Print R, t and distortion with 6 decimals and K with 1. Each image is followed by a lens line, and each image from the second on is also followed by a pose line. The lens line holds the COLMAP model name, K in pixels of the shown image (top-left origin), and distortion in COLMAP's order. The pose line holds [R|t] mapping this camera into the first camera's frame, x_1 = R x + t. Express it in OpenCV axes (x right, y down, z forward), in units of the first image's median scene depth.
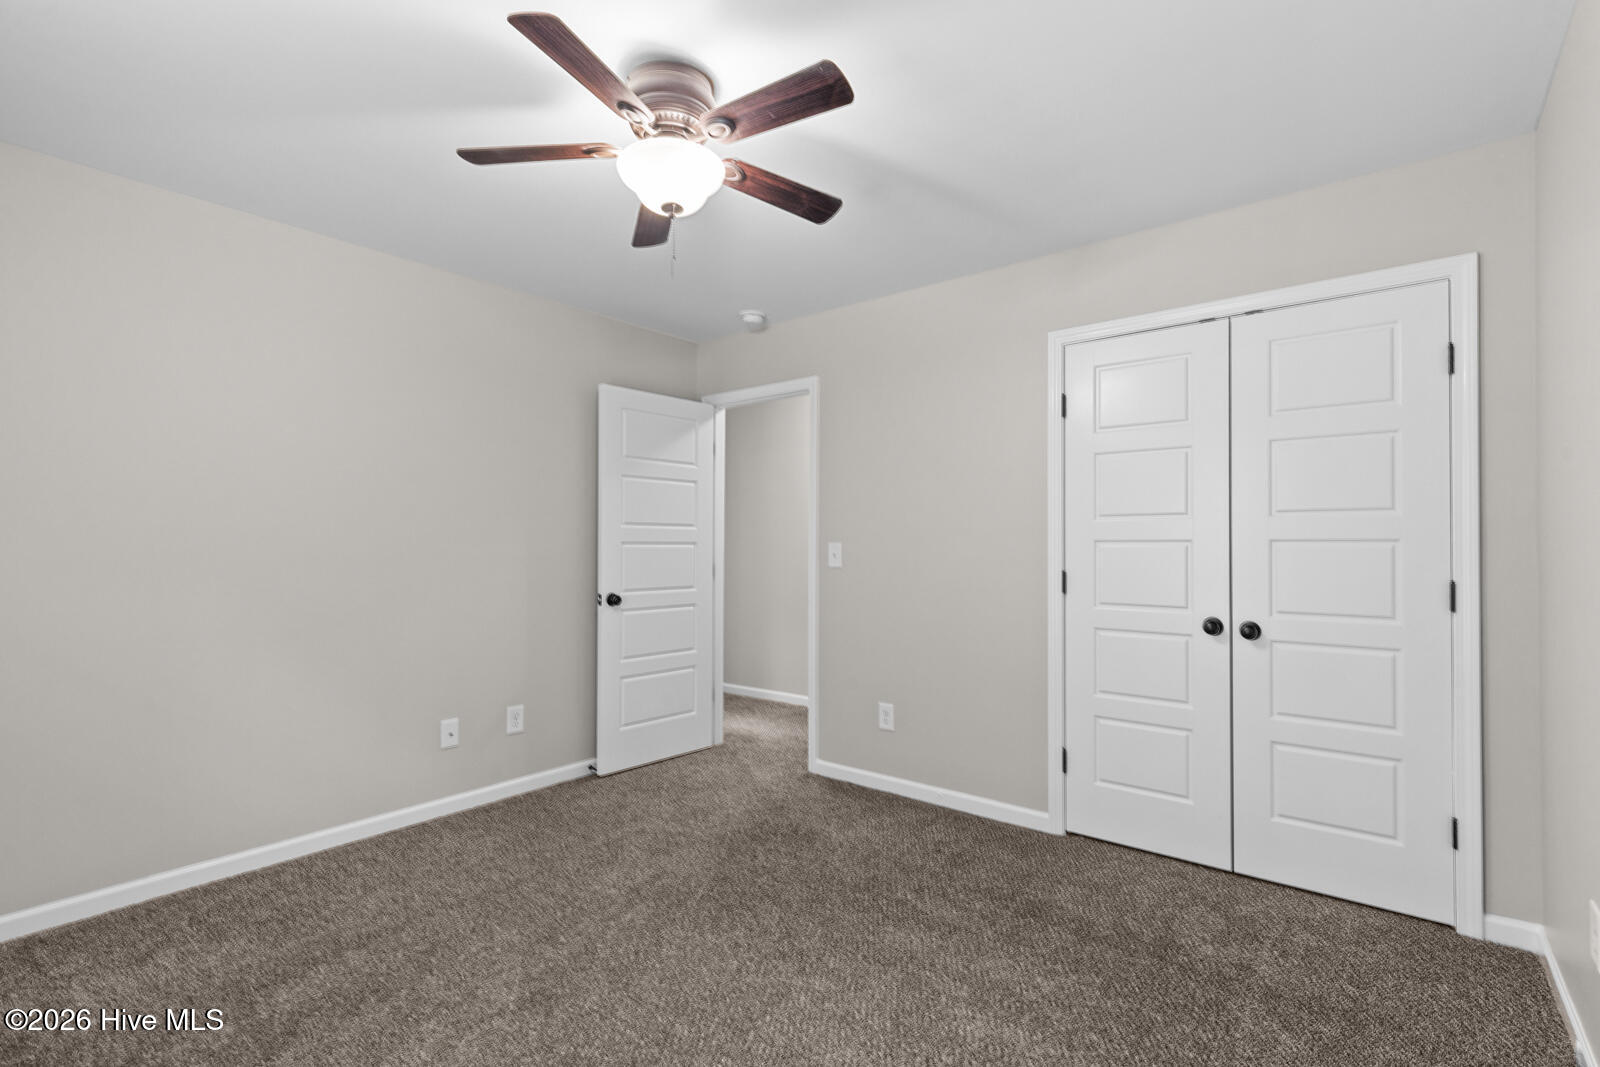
lens RADIAL K [[724.8, 0, 813.1], [0, 724.8, 529.2], [0, 0, 1]] dist [0.006372, -0.000079]
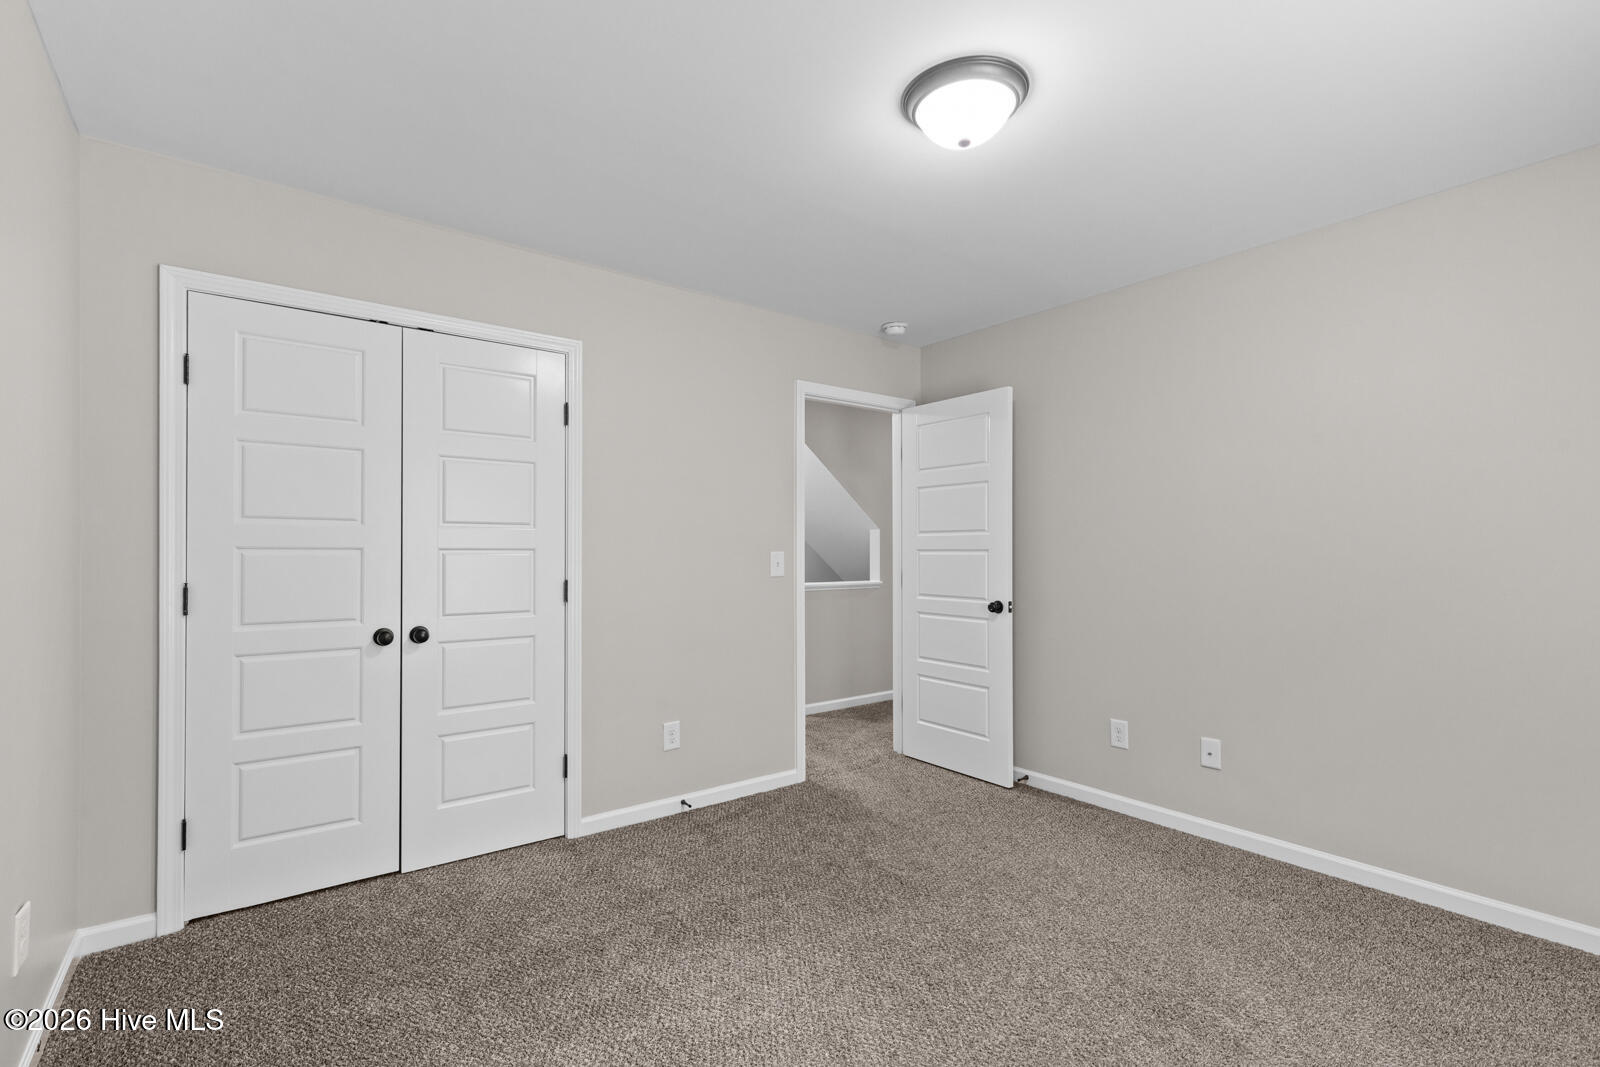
lens RADIAL K [[732.8, 0, 795.0], [0, 732.8, 546.8], [0, 0, 1]] dist [-0.003437, 0.000503]
pose [[0.251839, 0.005490, 0.967754, -0.275499], [-0.018462, 0.999829, -0.000867, 0.004082], [-0.967593, -0.017648, 0.251897, 0.216306]]
